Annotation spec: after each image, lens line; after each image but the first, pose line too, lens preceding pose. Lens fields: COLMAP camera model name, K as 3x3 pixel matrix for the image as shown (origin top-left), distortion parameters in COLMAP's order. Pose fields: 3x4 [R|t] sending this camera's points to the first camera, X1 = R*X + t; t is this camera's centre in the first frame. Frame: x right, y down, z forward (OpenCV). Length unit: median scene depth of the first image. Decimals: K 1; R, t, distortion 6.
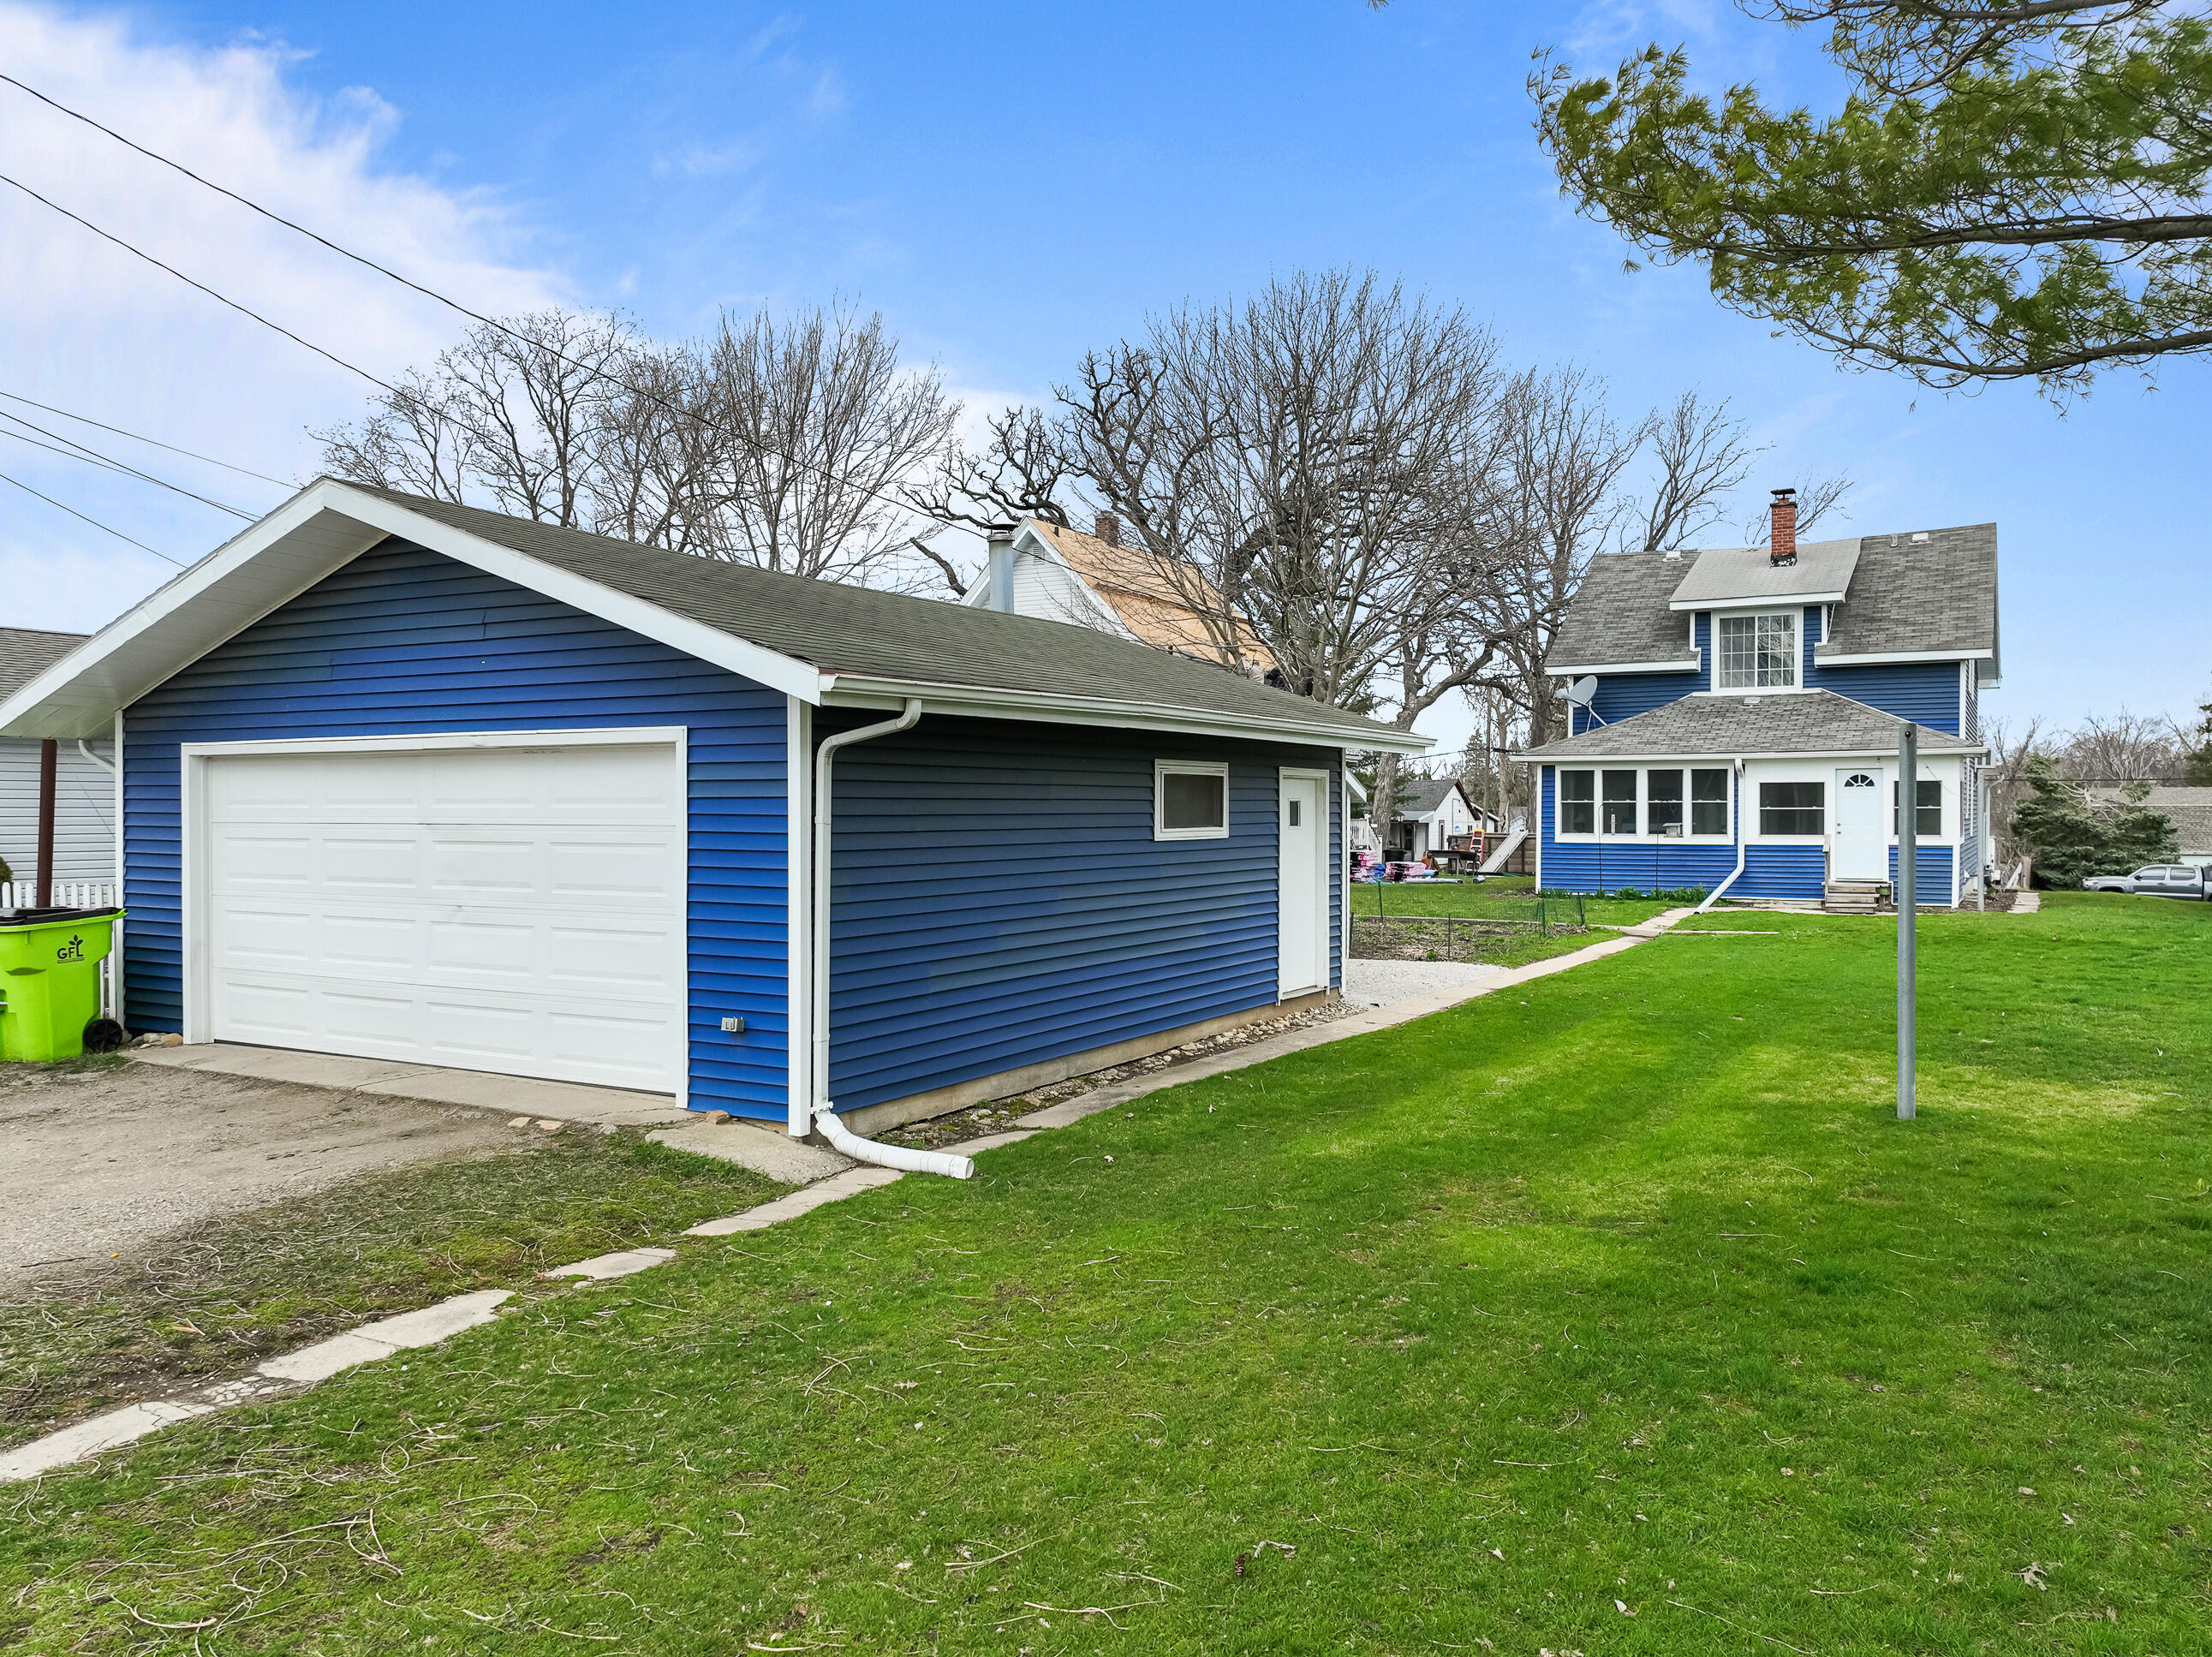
lens RADIAL K [[1569.7, 0, 1177.2], [0, 1569.7, 836.3], [0, 0, 1]] dist [0.007024, -0.002789]
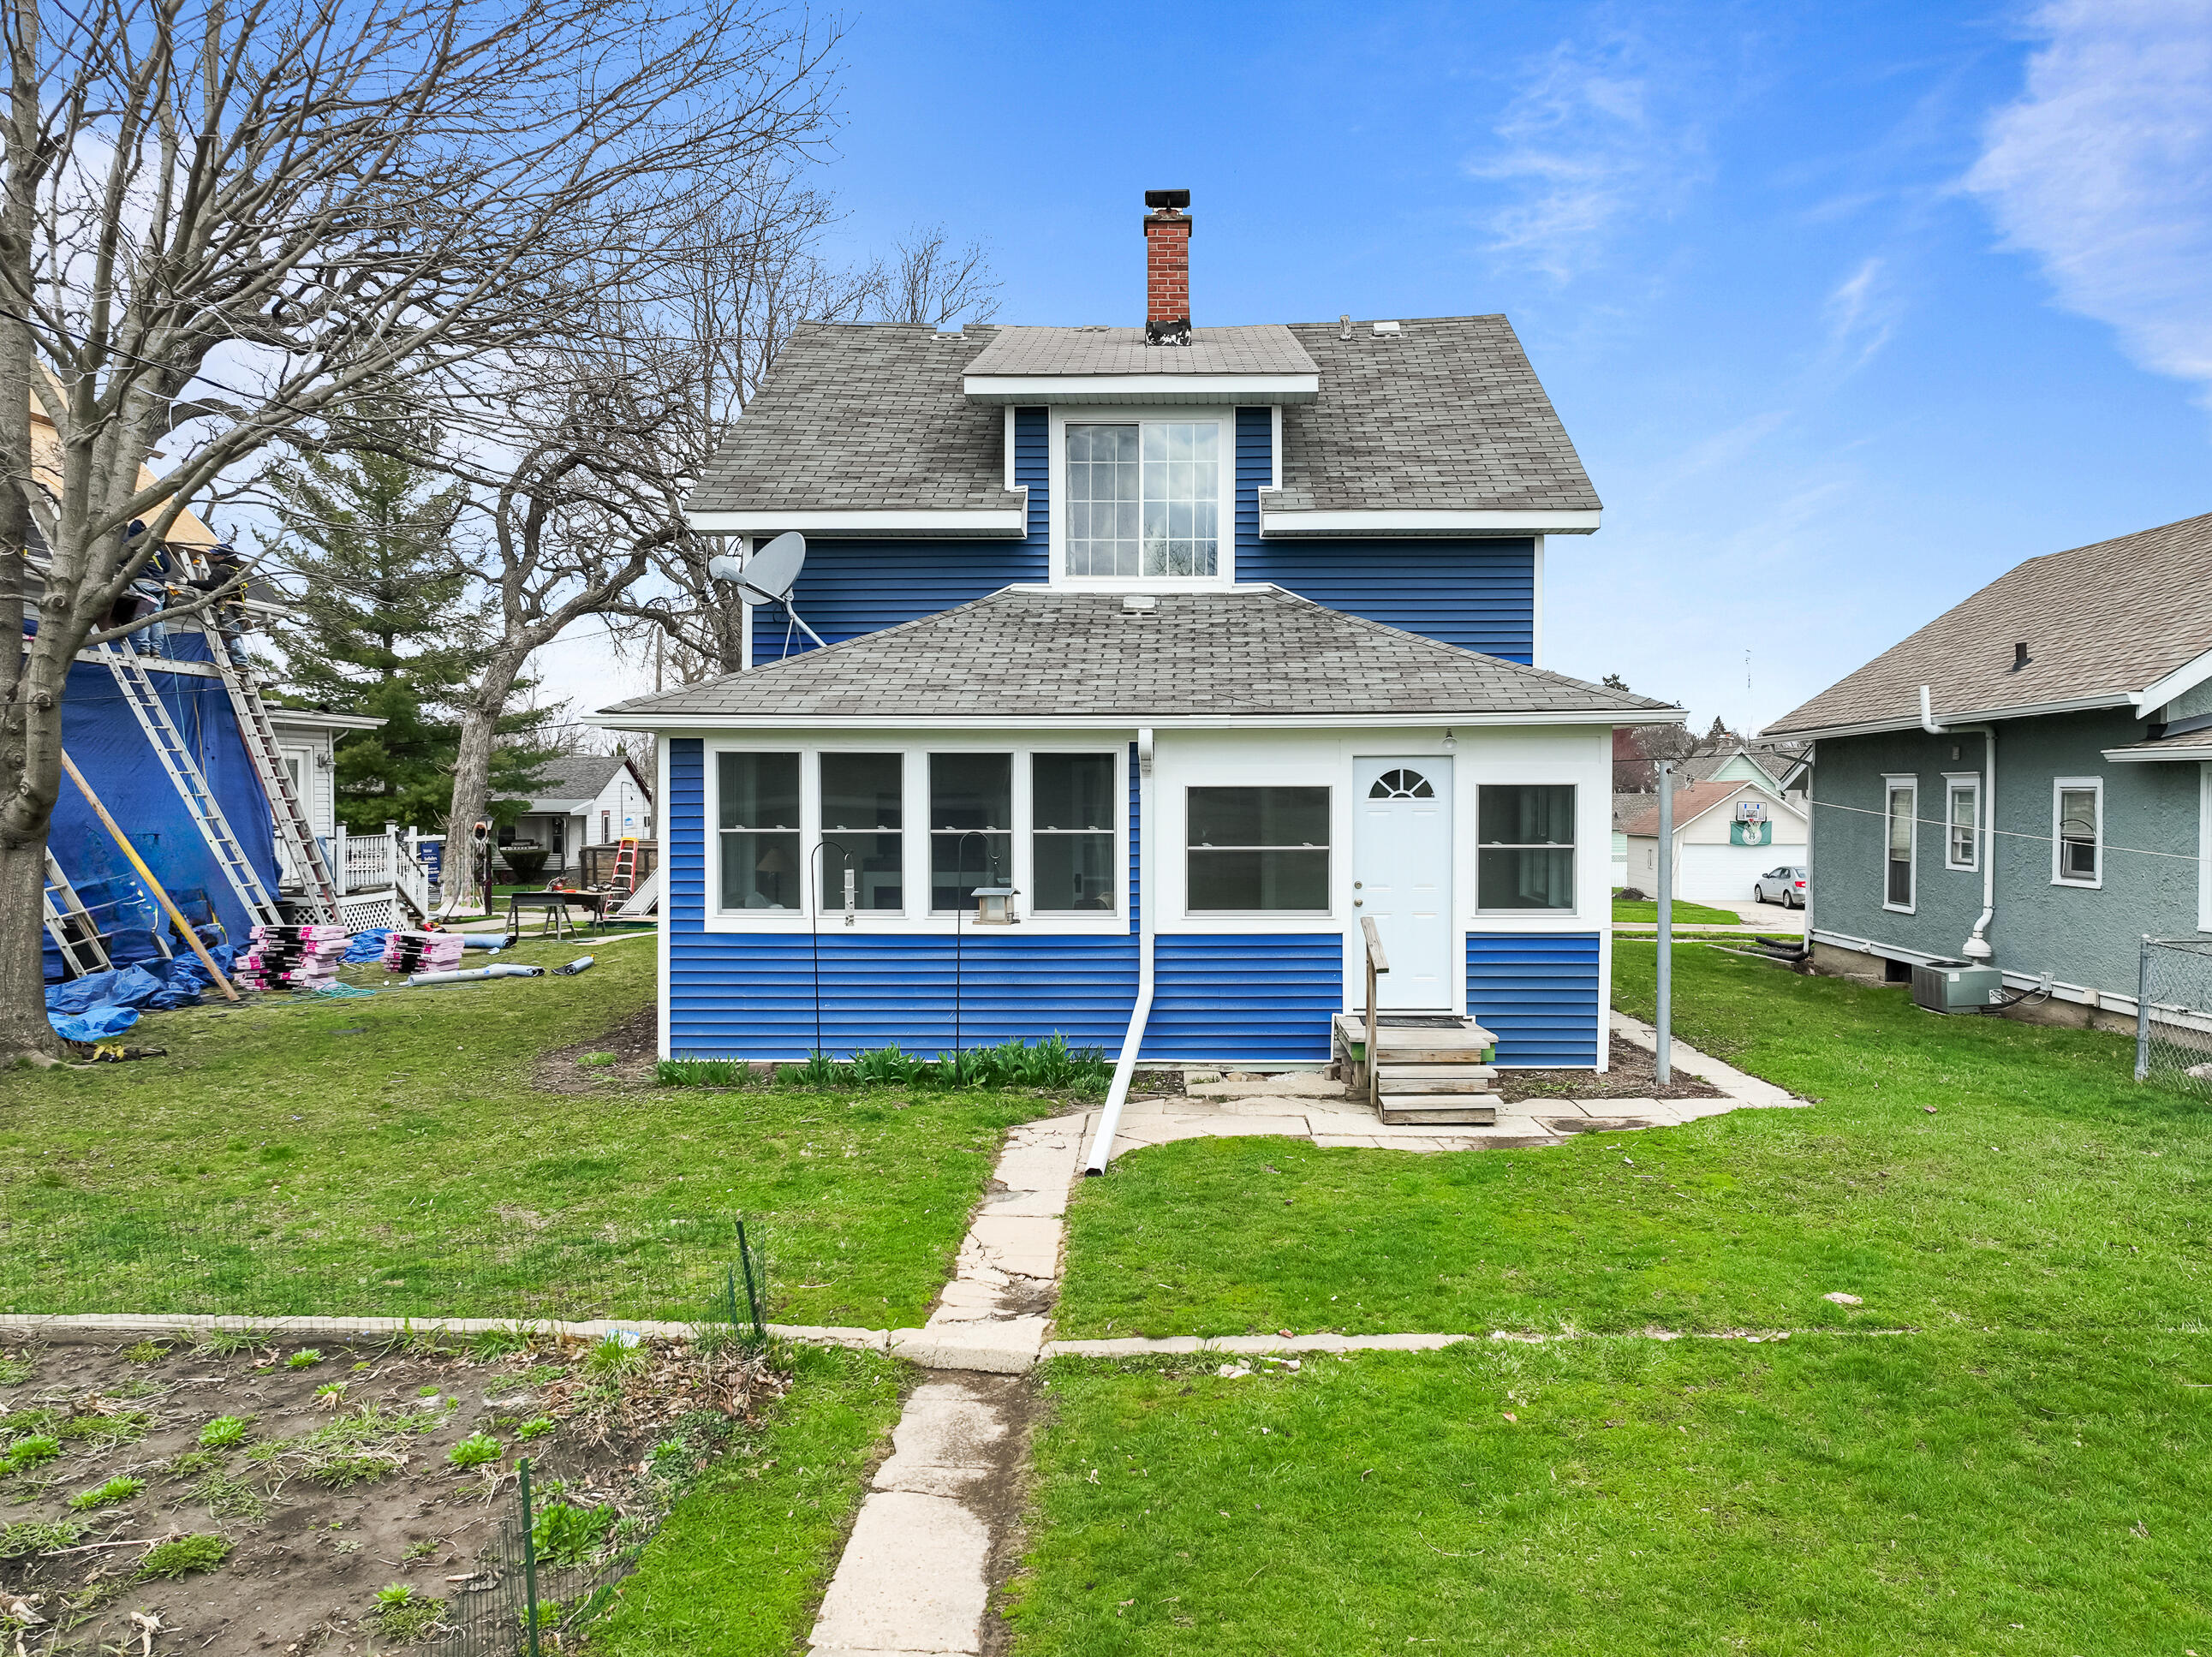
lens RADIAL K [[1569.7, 0, 1101.3], [0, 1569.7, 831.0], [0, 0, 1]] dist [0.007024, -0.002789]
pose [[0.902470, -0.012680, 0.430566, 0.159901], [0.007003, 0.999866, 0.014767, -0.027099], [-0.430696, -0.010312, 0.902438, 0.596907]]
